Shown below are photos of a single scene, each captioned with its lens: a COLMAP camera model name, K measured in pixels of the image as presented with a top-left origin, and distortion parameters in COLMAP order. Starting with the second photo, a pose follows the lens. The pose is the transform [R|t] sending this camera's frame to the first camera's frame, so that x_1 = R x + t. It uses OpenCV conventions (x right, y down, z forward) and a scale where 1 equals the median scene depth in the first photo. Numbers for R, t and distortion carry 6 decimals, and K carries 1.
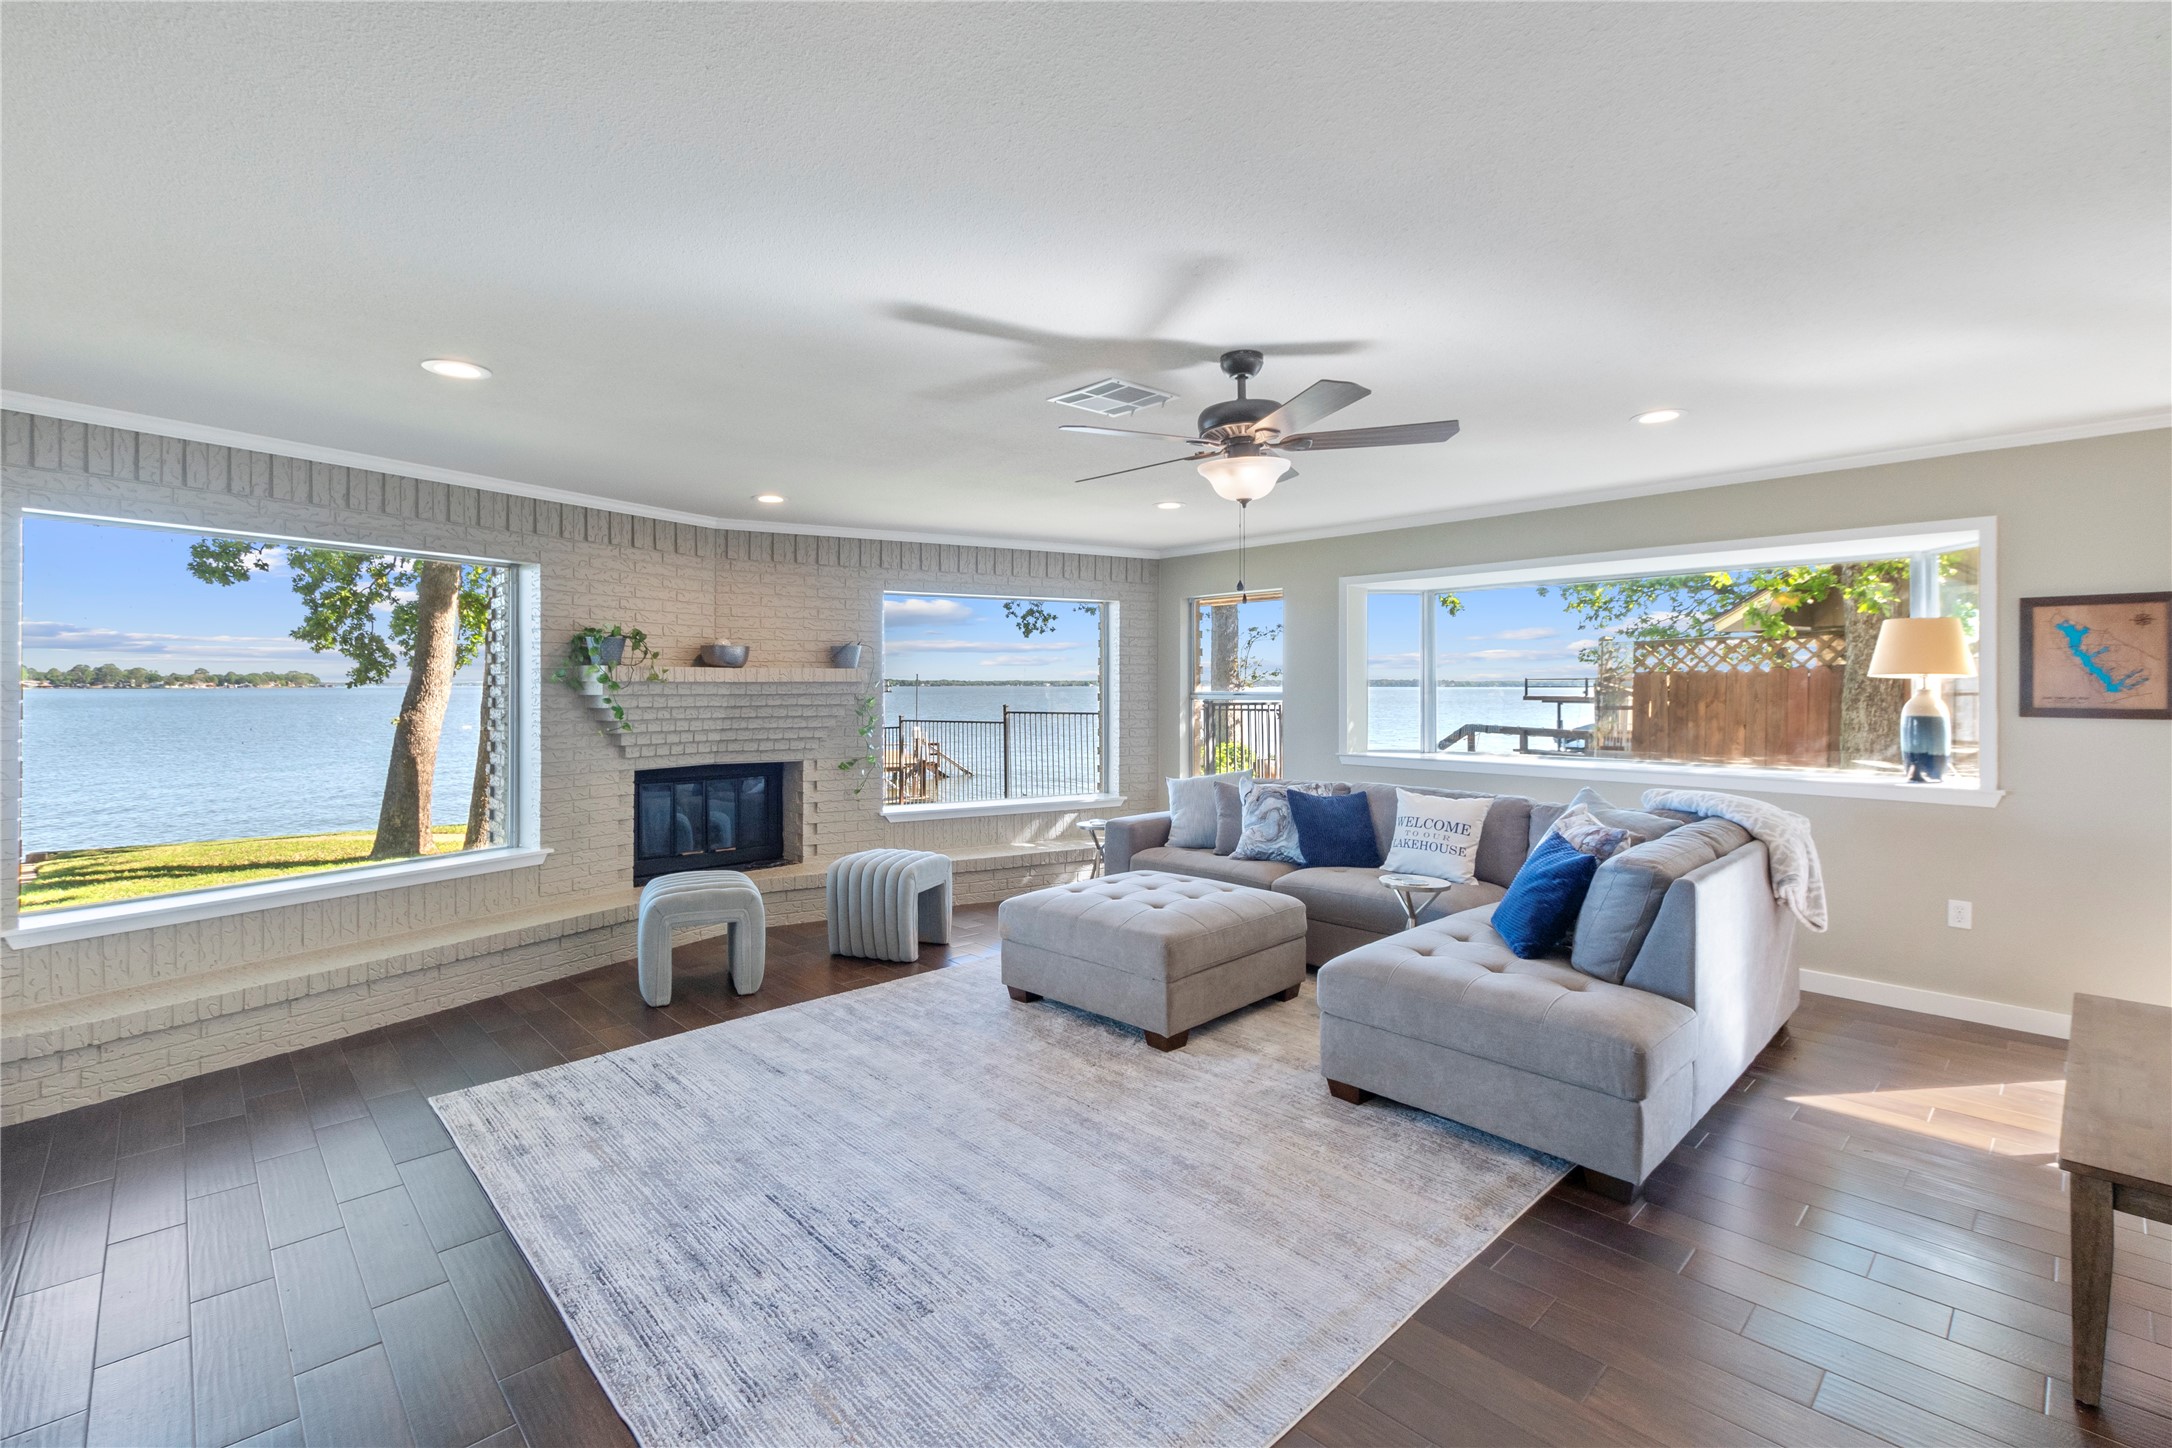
lens RADIAL K [[956.9, 0, 1069.0], [0, 956.9, 680.2], [0, 0, 1]] dist [0.009001, 0.000353]
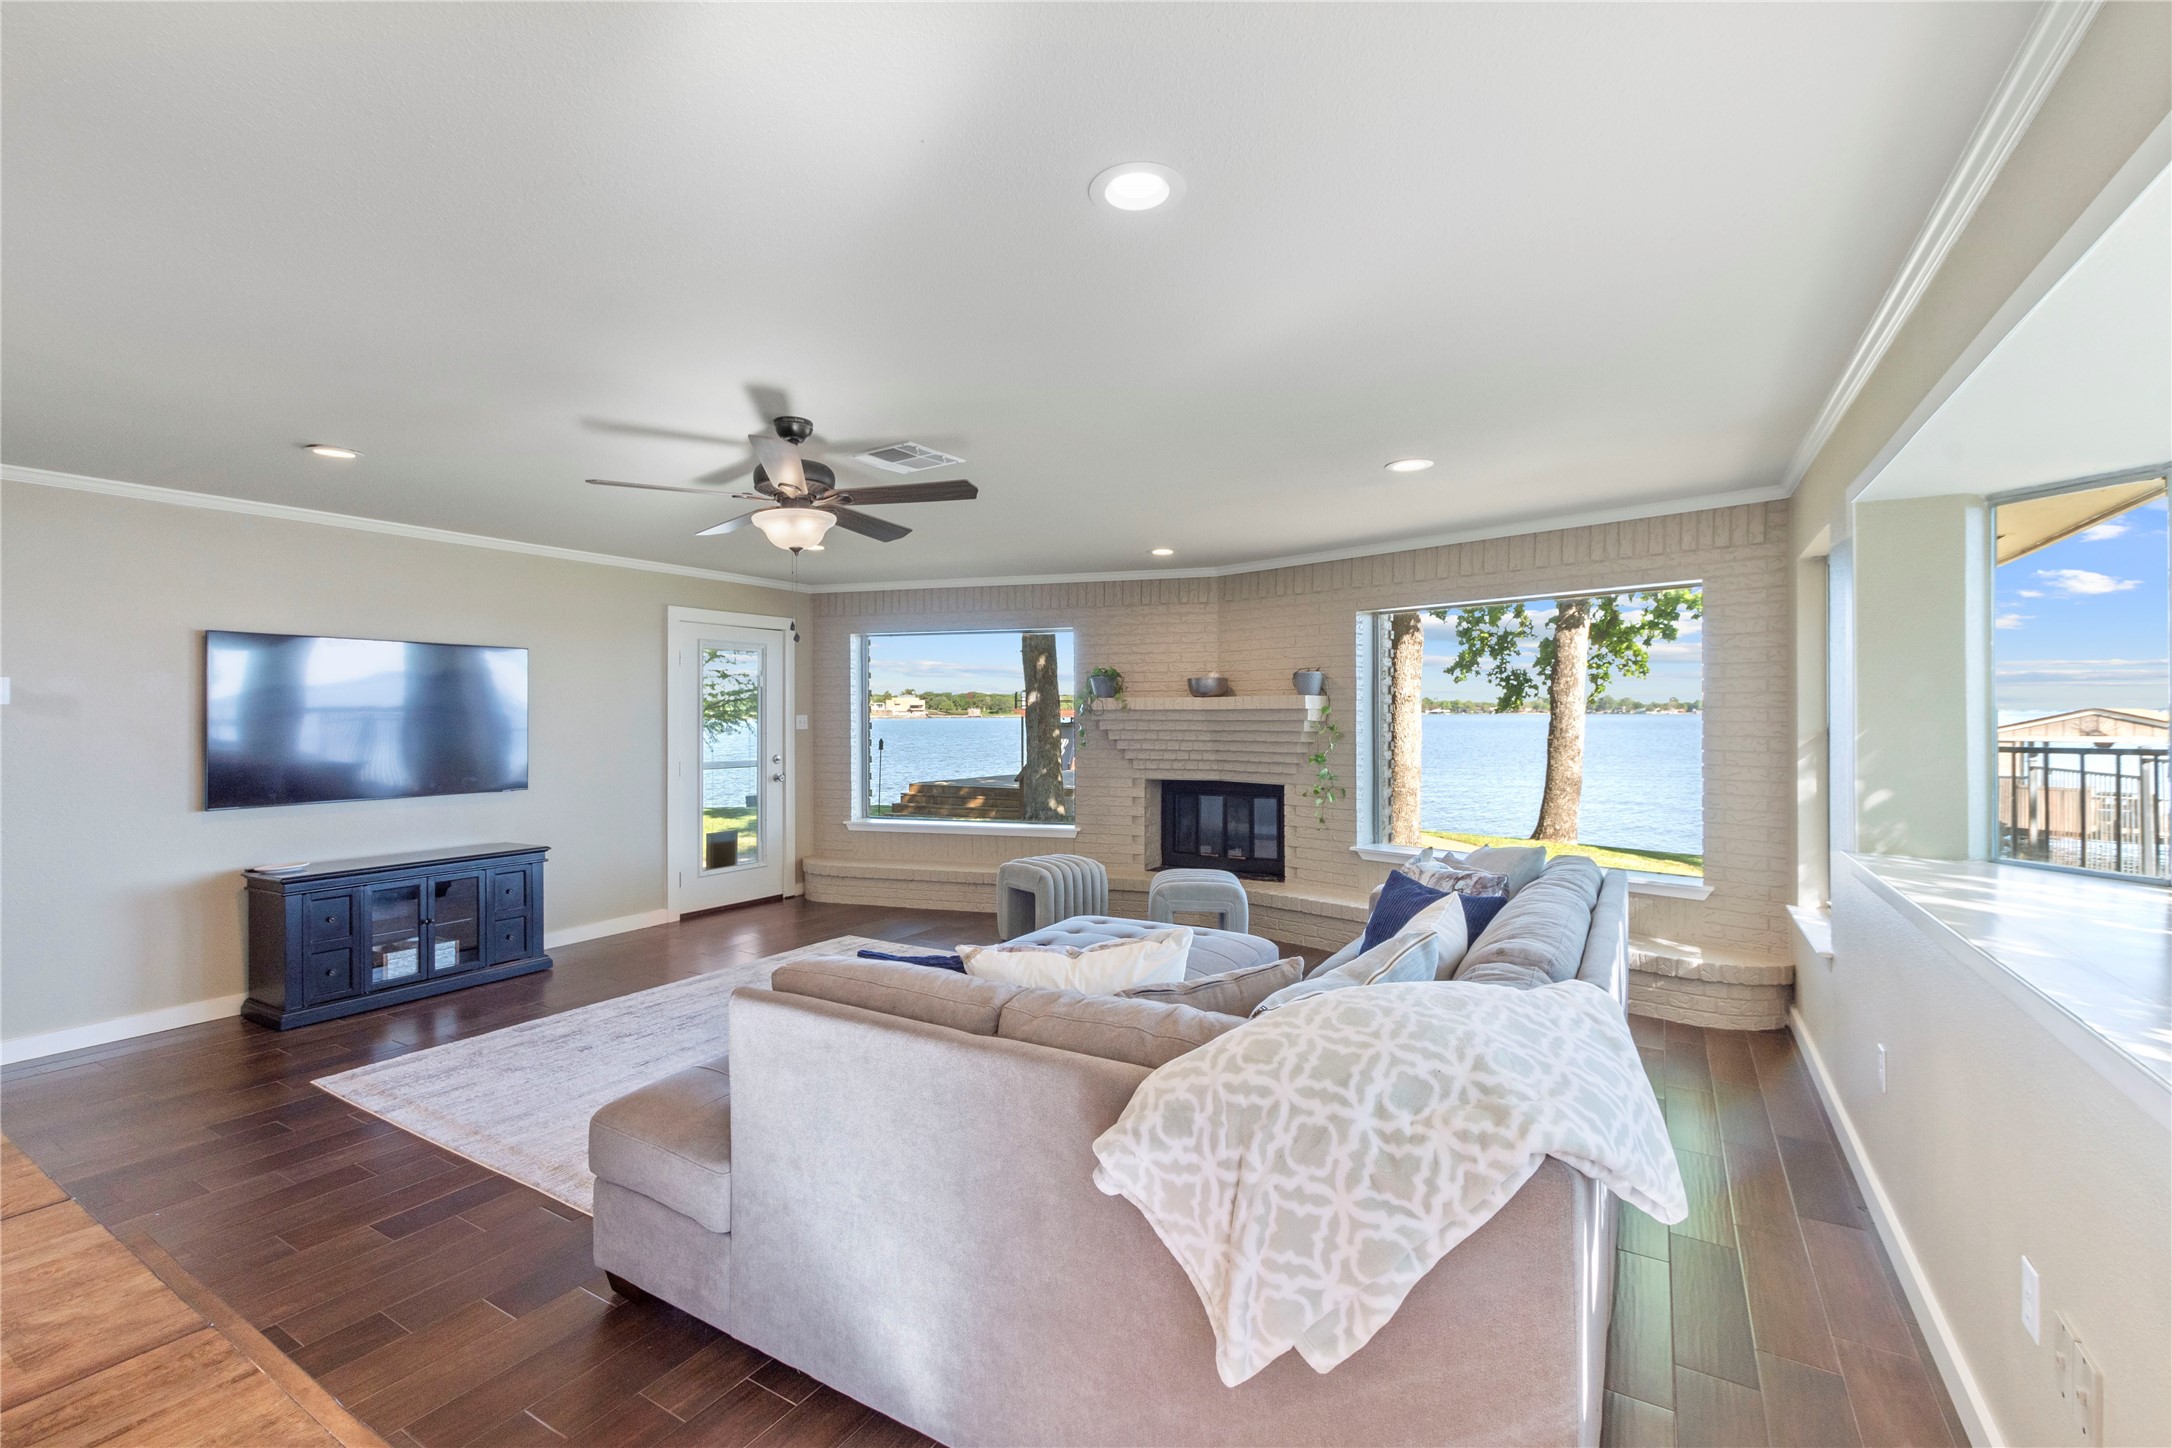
lens RADIAL K [[955.8, 0, 1060.4], [0, 955.8, 706.3], [0, 0, 1]] dist [0.015329, -0.004929]
pose [[0.259012, -0.006541, -0.965852, 0.936631], [0.007227, 0.999962, -0.004834, 0.003069], [0.965847, -0.005728, 0.259050, 0.701721]]
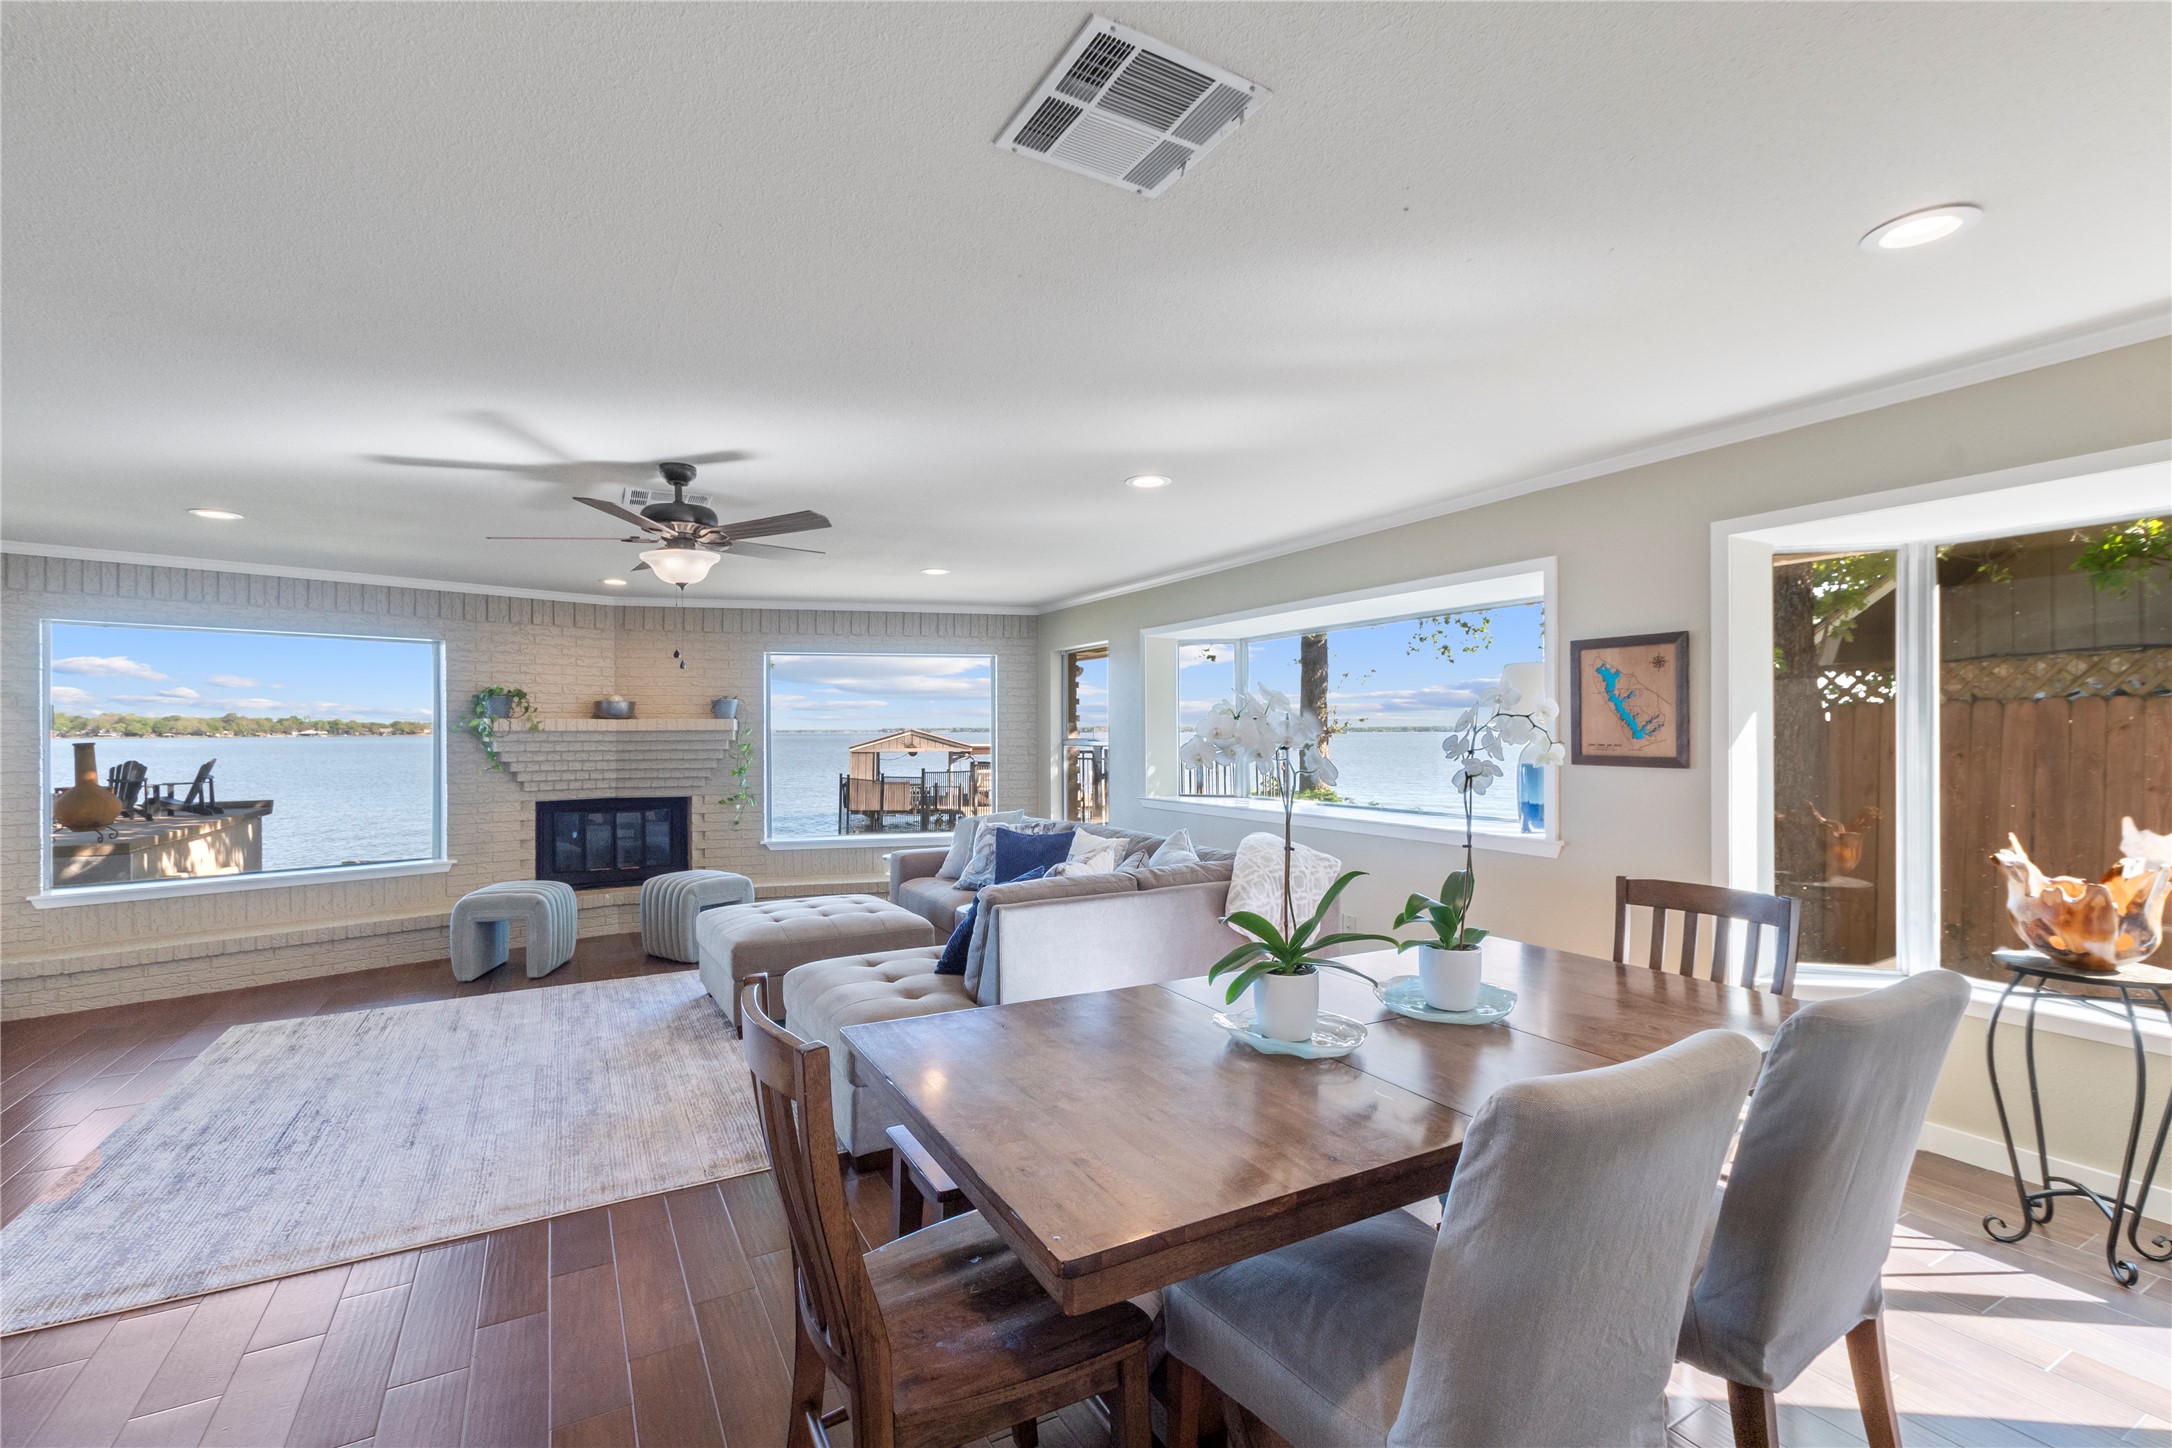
lens RADIAL K [[945.5, 0, 1072.1], [0, 945.5, 730.2], [0, 0, 1]] dist [0.009861, -0.001267]
pose [[0.967982, -0.003008, -0.251002, 0.677004], [0.004225, 0.999982, 0.004310, -0.002327], [0.250985, -0.005232, 0.967977, -0.035592]]
